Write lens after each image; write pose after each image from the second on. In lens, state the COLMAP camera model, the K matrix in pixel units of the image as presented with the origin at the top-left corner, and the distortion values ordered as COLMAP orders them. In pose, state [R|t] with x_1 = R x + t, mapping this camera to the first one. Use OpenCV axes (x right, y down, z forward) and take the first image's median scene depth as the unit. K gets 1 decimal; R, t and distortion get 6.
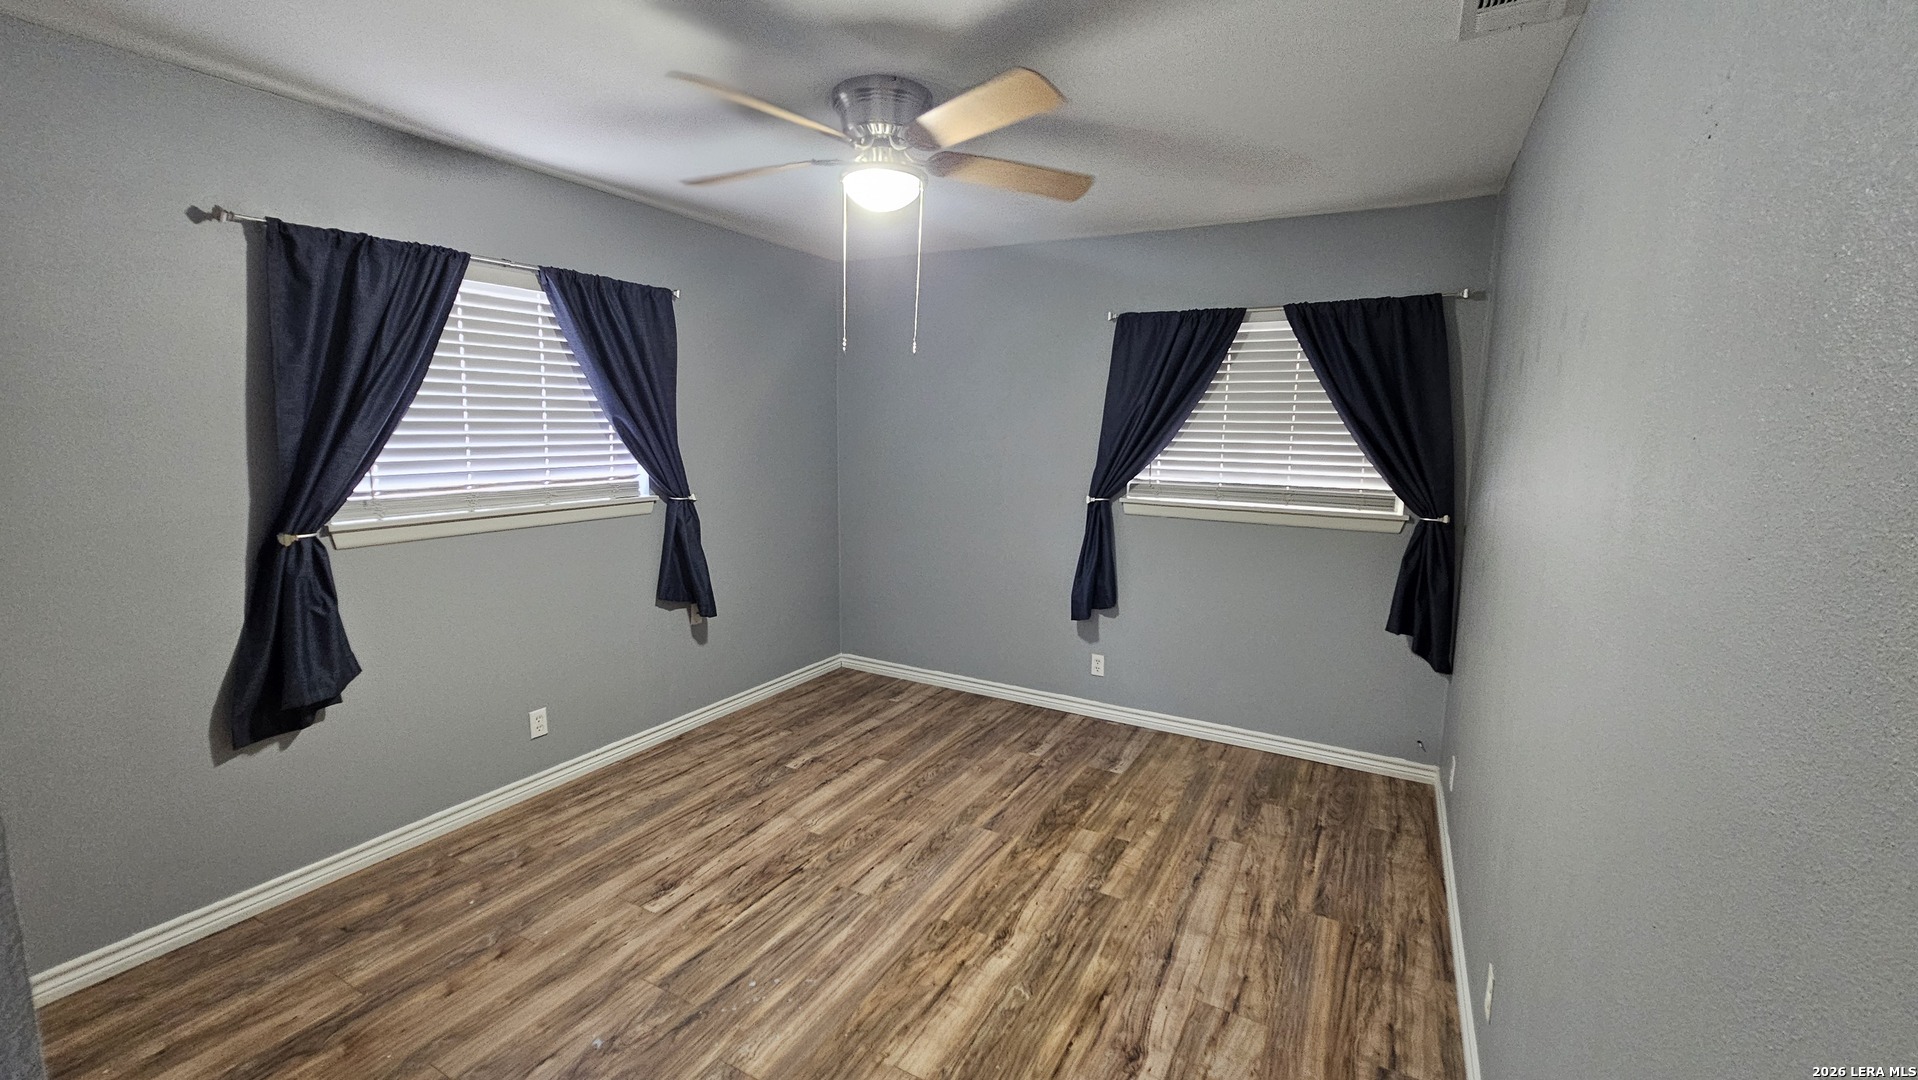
lens RADIAL K [[784.4, 0, 967.4], [0, 784.4, 537.3], [0, 0, 1]] dist [-0.001143, 0.001280]
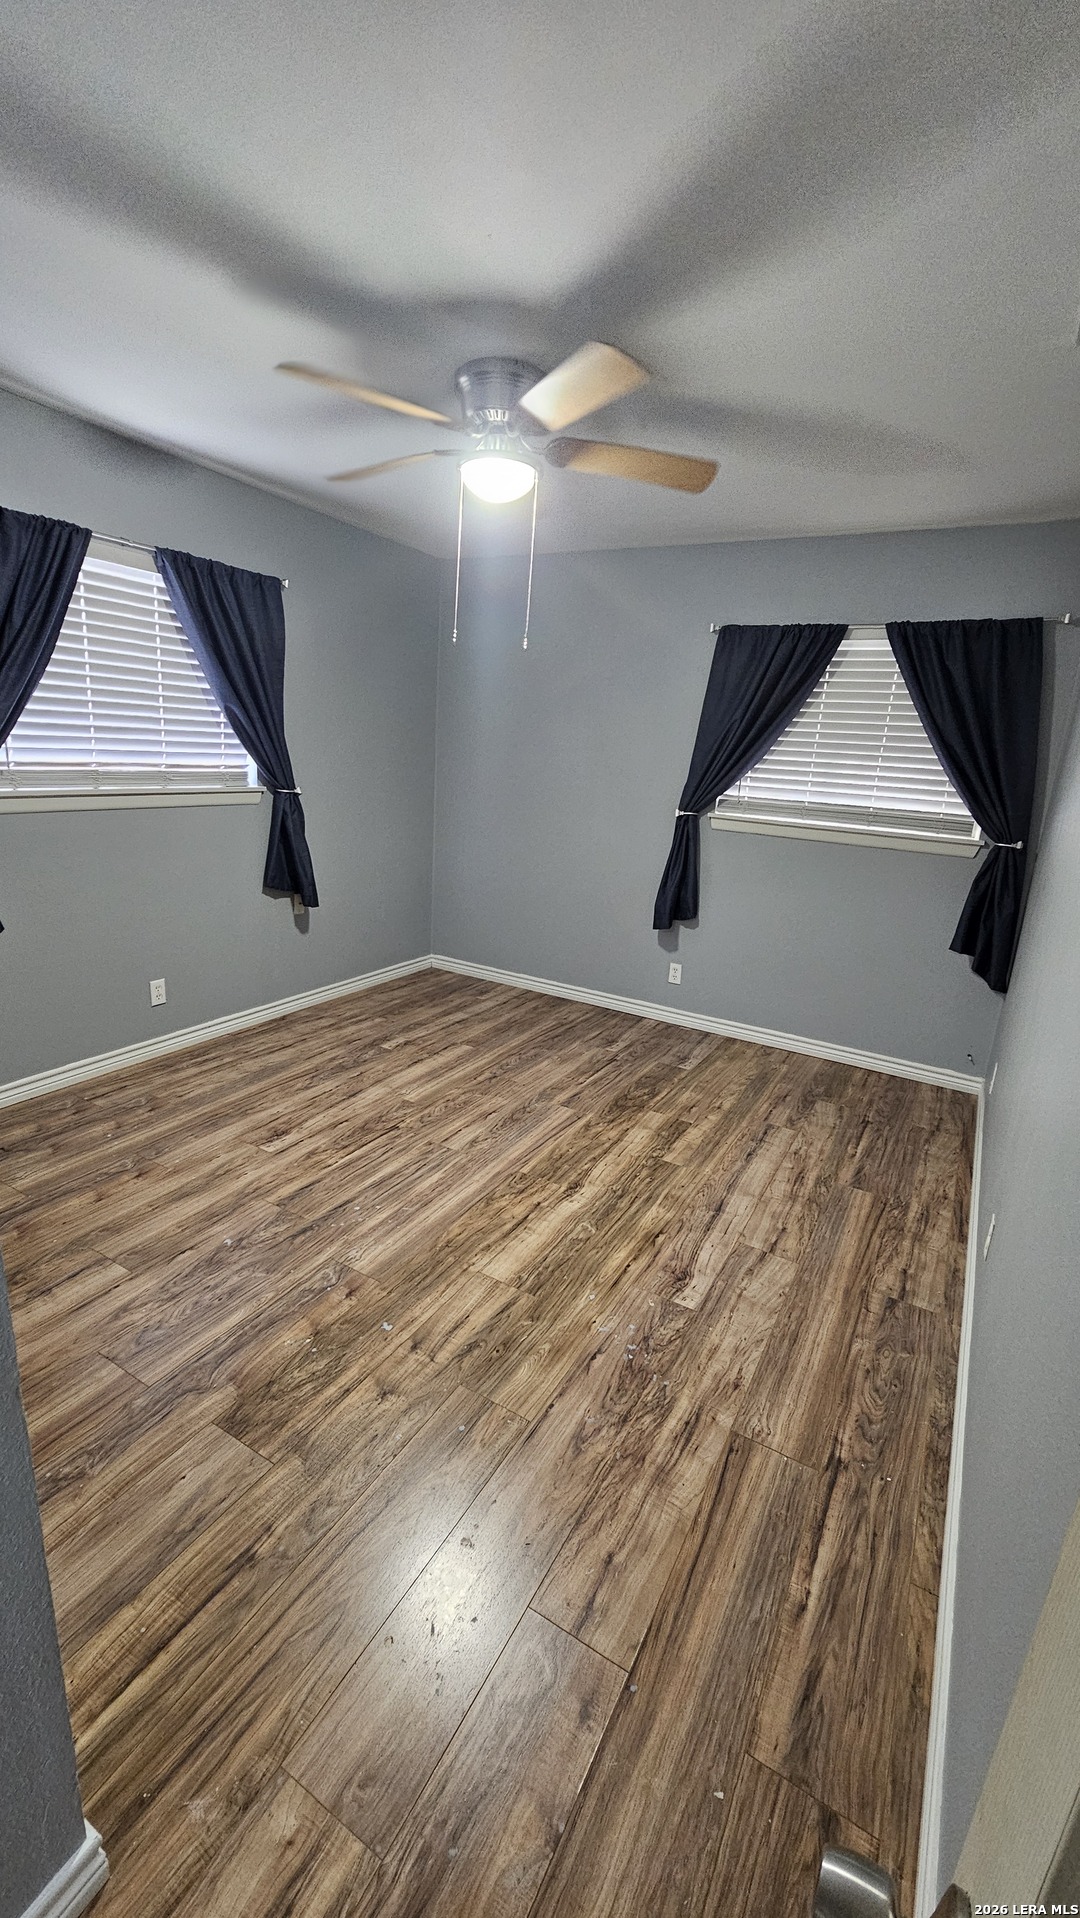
lens RADIAL K [[784.4, 0, 538.0], [0, 784.4, 969.4], [0, 0, 1]] dist [-0.001143, 0.001280]
pose [[0.998568, 0.052166, -0.011890, -0.008947], [-0.050191, 0.990300, 0.129562, 0.043572], [0.018533, -0.128780, 0.991500, -0.077306]]
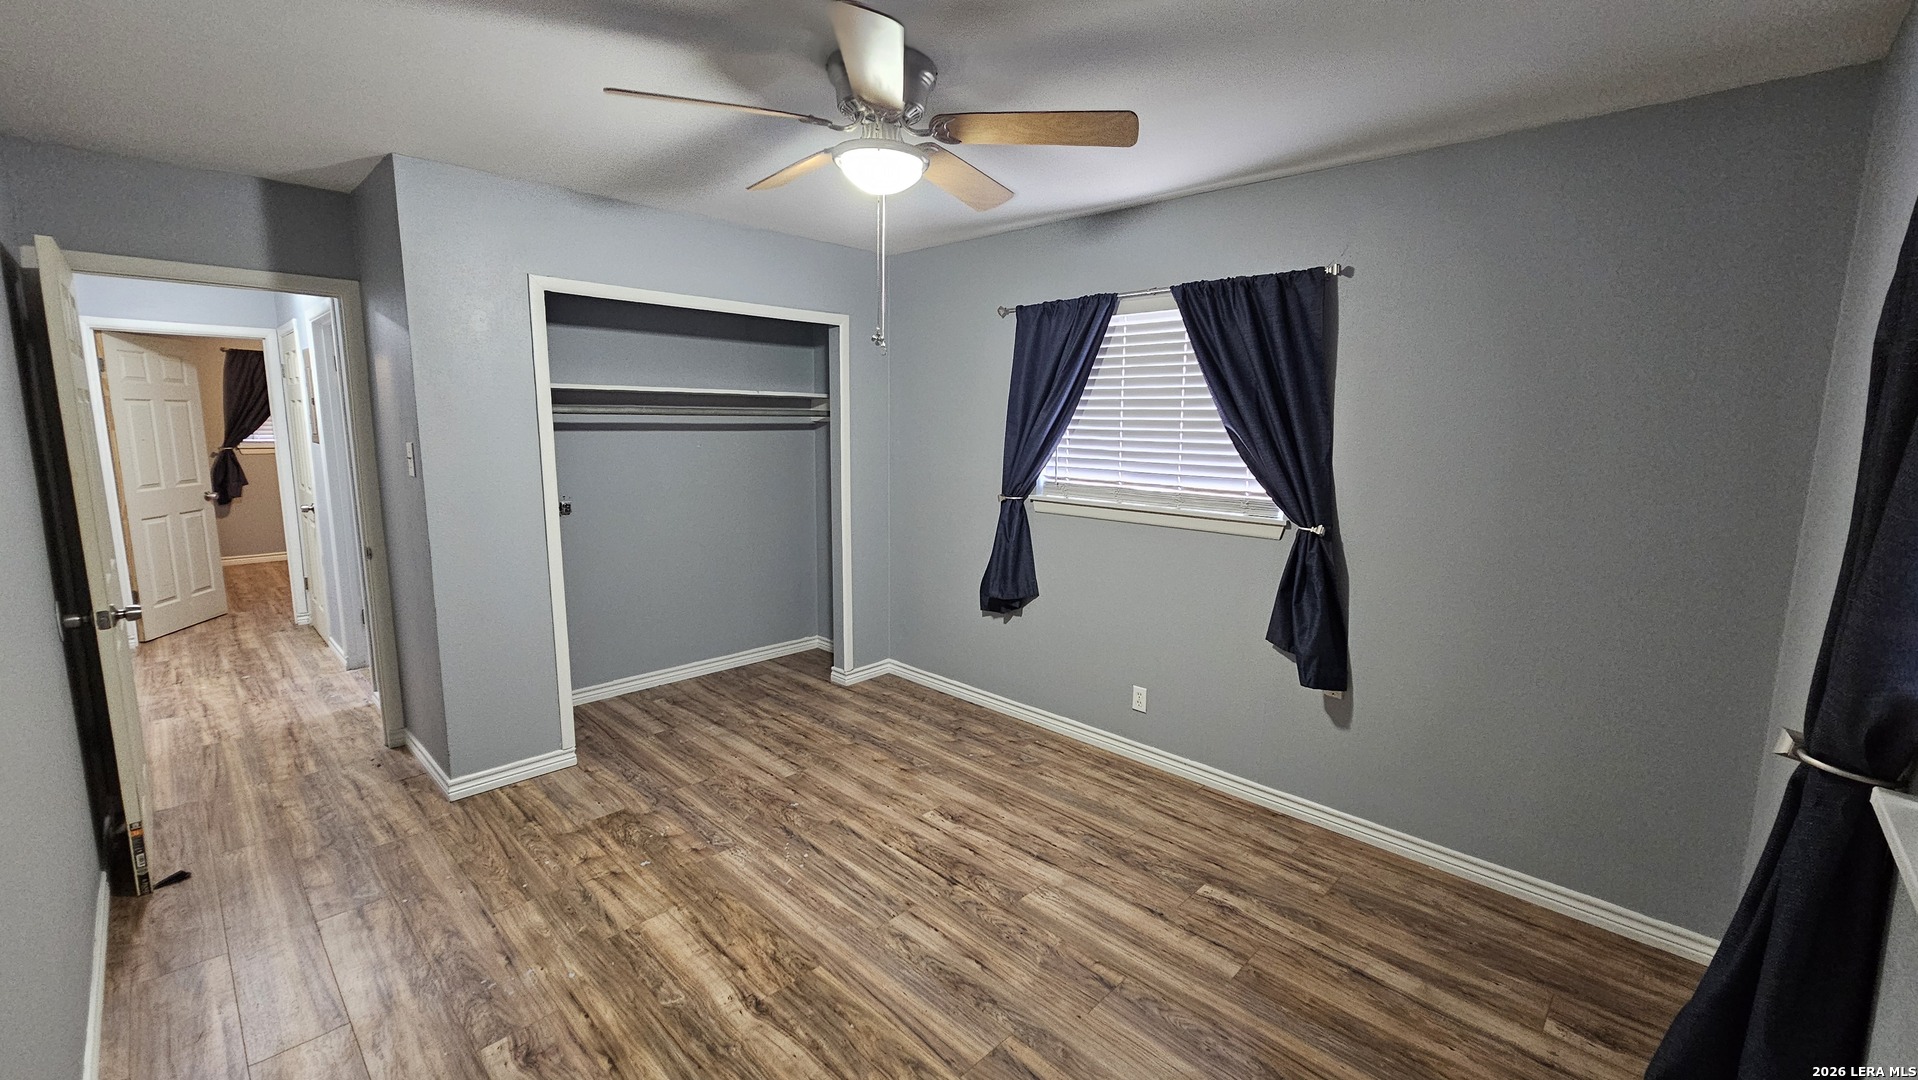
lens RADIAL K [[778.3, 0, 966.5], [0, 778.3, 540.5], [0, 0, 1]] dist [-0.001479, -0.000035]
pose [[-0.259627, 0.130765, -0.956815, 0.643154], [-0.159963, 0.971280, 0.176147, -0.162606], [0.952368, 0.198787, -0.231253, 1.131379]]
